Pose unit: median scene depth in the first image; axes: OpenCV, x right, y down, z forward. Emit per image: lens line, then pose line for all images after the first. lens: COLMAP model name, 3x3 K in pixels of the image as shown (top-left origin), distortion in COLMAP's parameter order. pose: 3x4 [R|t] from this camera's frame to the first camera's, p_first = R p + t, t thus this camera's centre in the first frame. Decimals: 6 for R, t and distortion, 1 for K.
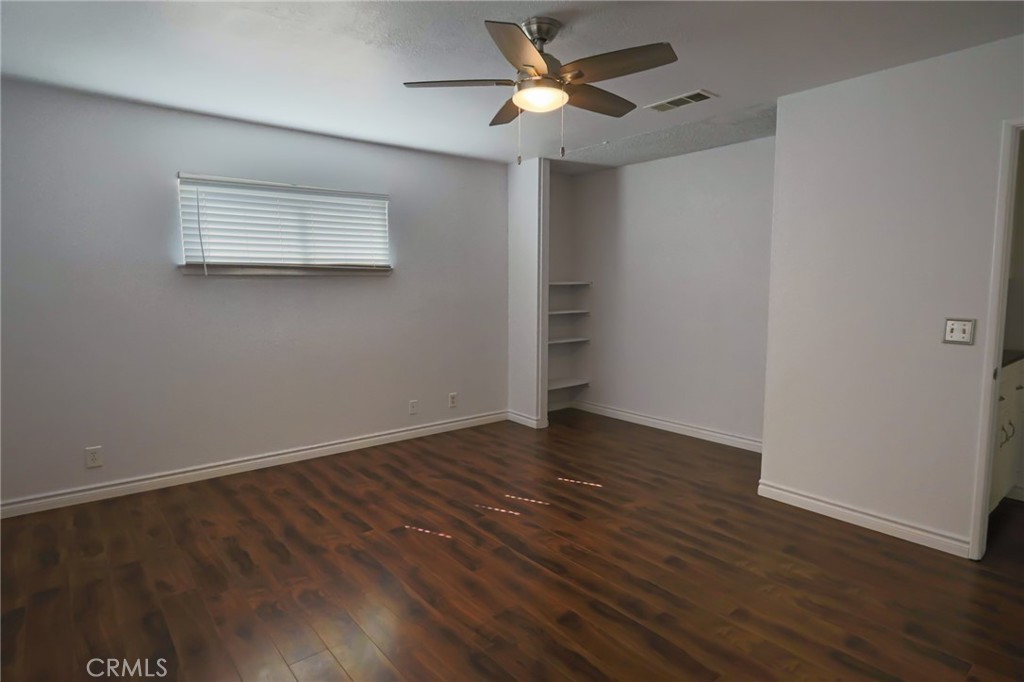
lens RADIAL K [[557.3, 0, 506.3], [0, 557.3, 340.5], [0, 0, 1]] dist [-0.001141, 0.000818]
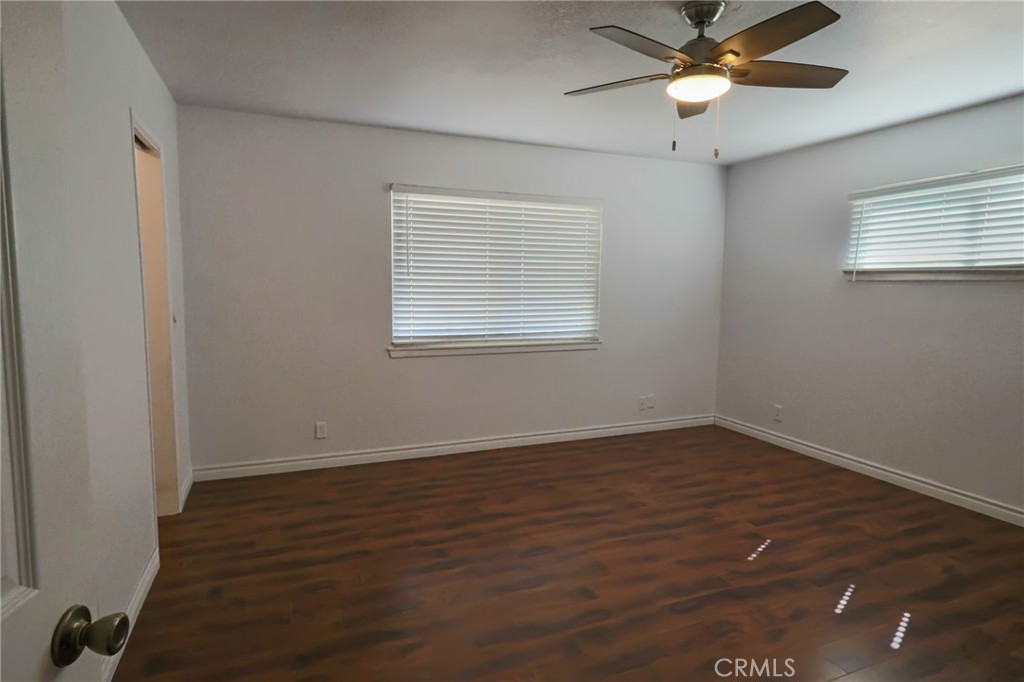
lens RADIAL K [[557.3, 0, 507.9], [0, 557.3, 339.0], [0, 0, 1]] dist [-0.001141, 0.000818]
pose [[-0.287751, 0.088318, -0.953624, 0.828346], [-0.113134, 0.985632, 0.125420, -0.076455], [0.951000, 0.143977, -0.273625, 0.783849]]
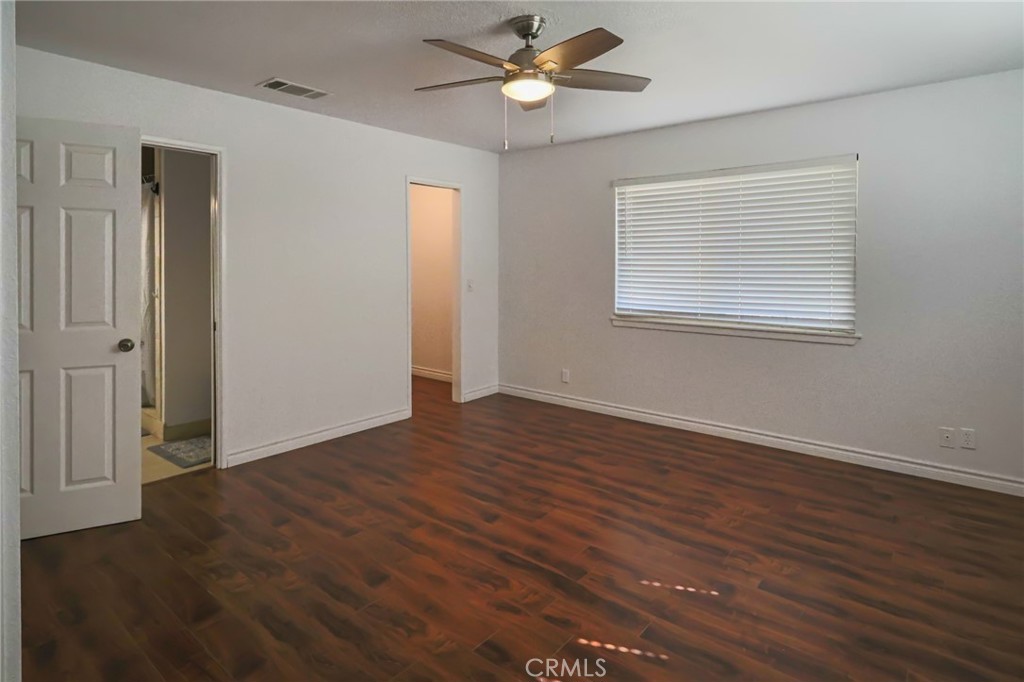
lens RADIAL K [[549.6, 0, 505.2], [0, 549.6, 265.6], [0, 0, 1]] dist [-0.001488, 0.000643]
pose [[-0.982117, -0.003124, -0.188244, 0.234040], [-0.024221, 0.993650, 0.109876, -0.162843], [0.186706, 0.112471, -0.975957, 1.585199]]
